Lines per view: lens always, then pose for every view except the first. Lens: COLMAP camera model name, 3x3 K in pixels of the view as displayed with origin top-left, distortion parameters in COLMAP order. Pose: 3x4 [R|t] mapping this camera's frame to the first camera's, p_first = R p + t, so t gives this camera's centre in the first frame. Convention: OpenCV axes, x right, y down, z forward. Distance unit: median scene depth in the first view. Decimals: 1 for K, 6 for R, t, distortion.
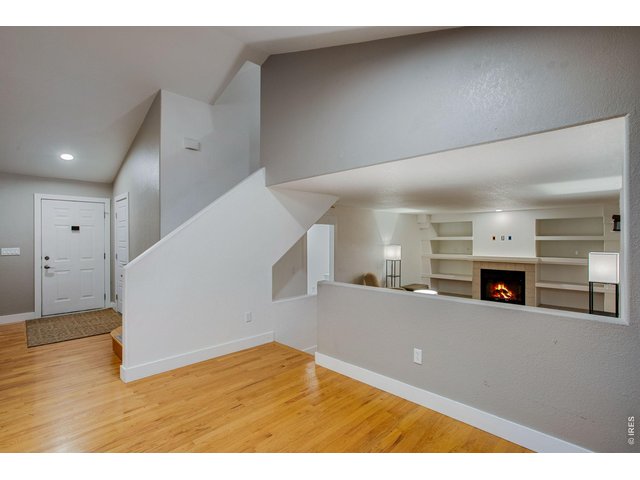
lens RADIAL K [[314.5, 0, 320.0], [0, 314.5, 240.0], [0, 0, 1]] dist [-0.045571, 0.040226]
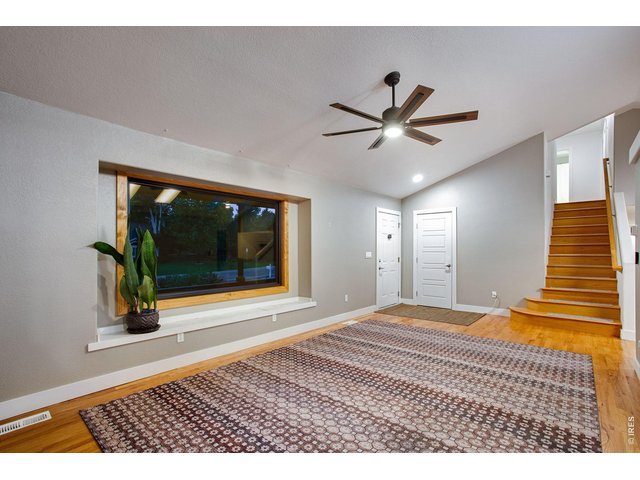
lens RADIAL K [[314.5, 0, 320.0], [0, 314.5, 240.0], [0, 0, 1]] dist [-0.045571, 0.040226]
pose [[0.996815, 0.002798, 0.079699, -1.205825], [0.000204, 0.999291, -0.037638, 0.023812], [-0.079748, 0.037535, 0.996108, -0.191013]]
